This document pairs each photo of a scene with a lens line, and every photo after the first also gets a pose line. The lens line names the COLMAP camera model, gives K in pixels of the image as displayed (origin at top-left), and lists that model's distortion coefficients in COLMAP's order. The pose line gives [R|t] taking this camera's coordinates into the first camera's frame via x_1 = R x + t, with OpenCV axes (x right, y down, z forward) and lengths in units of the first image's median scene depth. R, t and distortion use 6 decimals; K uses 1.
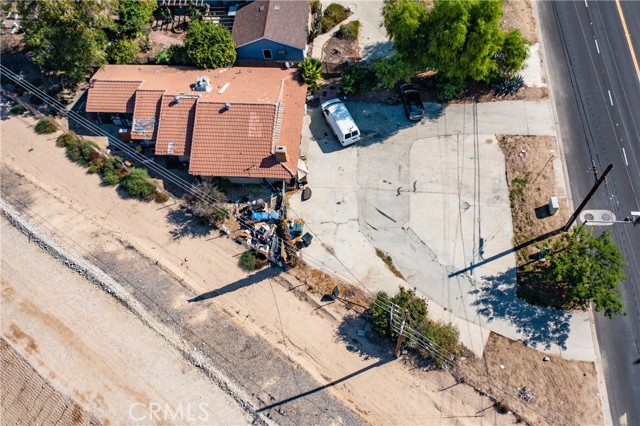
lens RADIAL K [[550.9, 0, 351.0], [0, 550.9, 212.6], [0, 0, 1]] dist [-0.021439, -0.006158]
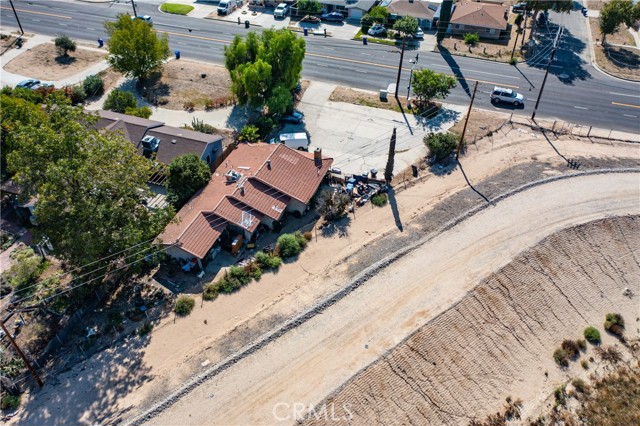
lens RADIAL K [[497.8, 0, 319.4], [0, 497.8, 215.0], [0, 0, 1]] dist [-0.024072, 0.009841]
pose [[0.301356, -0.622107, 0.722612, -1.144564], [0.826641, 0.548168, 0.127186, -0.179067], [-0.475236, 0.559012, 0.679453, 0.205685]]
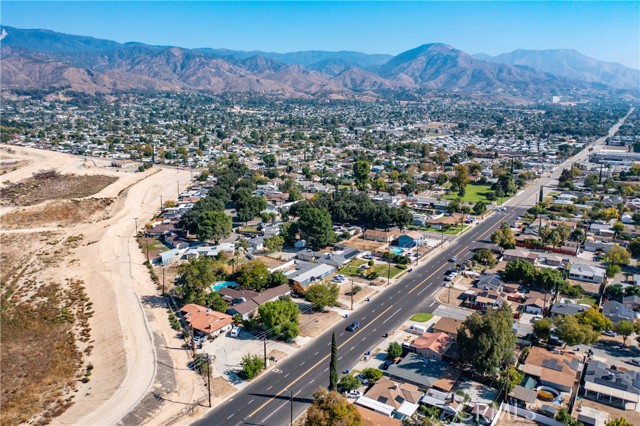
lens RADIAL K [[497.8, 0, 319.4], [0, 497.8, 215.0], [0, 0, 1]] dist [-0.024072, 0.009841]
pose [[0.861724, 0.145309, -0.486125, 1.891351], [-0.455695, 0.642946, -0.615599, 1.060912], [0.223100, 0.752001, 0.620259, -1.337256]]
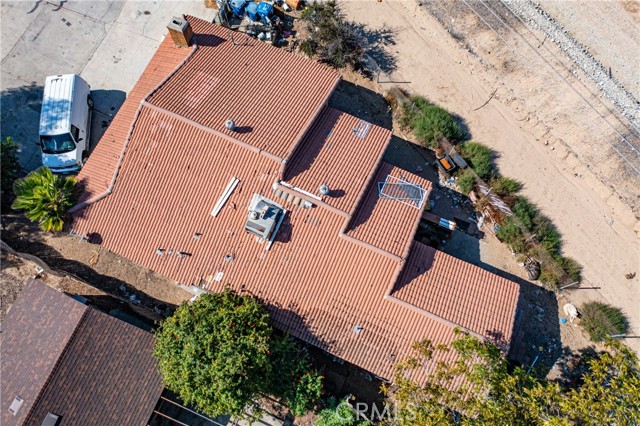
lens RADIAL K [[497.8, 0, 319.4], [0, 497.8, 215.0], [0, 0, 1]] dist [-0.024072, 0.009841]
pose [[-0.934511, -0.324164, 0.146997, -0.397402], [0.326916, -0.618369, 0.714665, -0.545966], [-0.140770, 0.715918, 0.683846, 0.749919]]
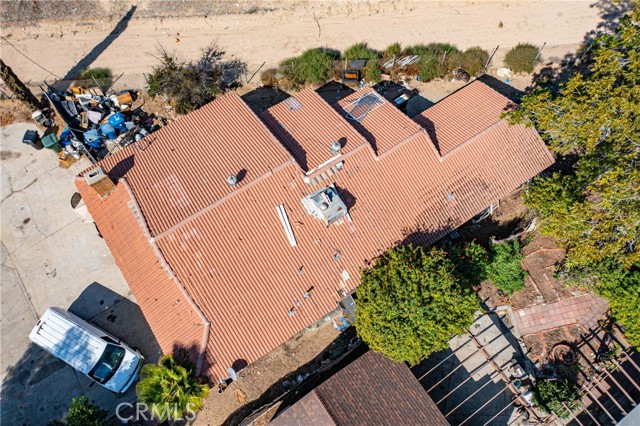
lens RADIAL K [[497.8, 0, 319.4], [0, 497.8, 215.0], [0, 0, 1]] dist [-0.024072, 0.009841]
pose [[-0.800227, 0.569618, -0.187542, -0.187520], [-0.503142, -0.467542, 0.726809, -0.589634], [0.326320, 0.675973, 0.660739, 0.755566]]
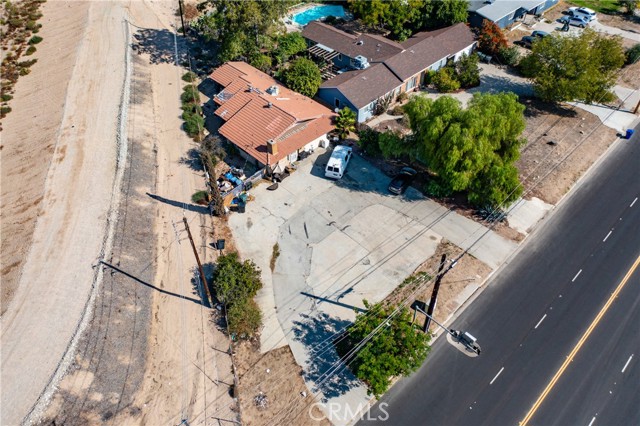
lens RADIAL K [[497.8, 0, 319.4], [0, 497.8, 215.0], [0, 0, 1]] dist [-0.024072, 0.009841]
pose [[0.735530, 0.492910, -0.464797, 0.562643], [-0.597052, 0.795838, -0.100847, 0.068990], [0.320195, 0.351684, 0.879655, 0.074570]]
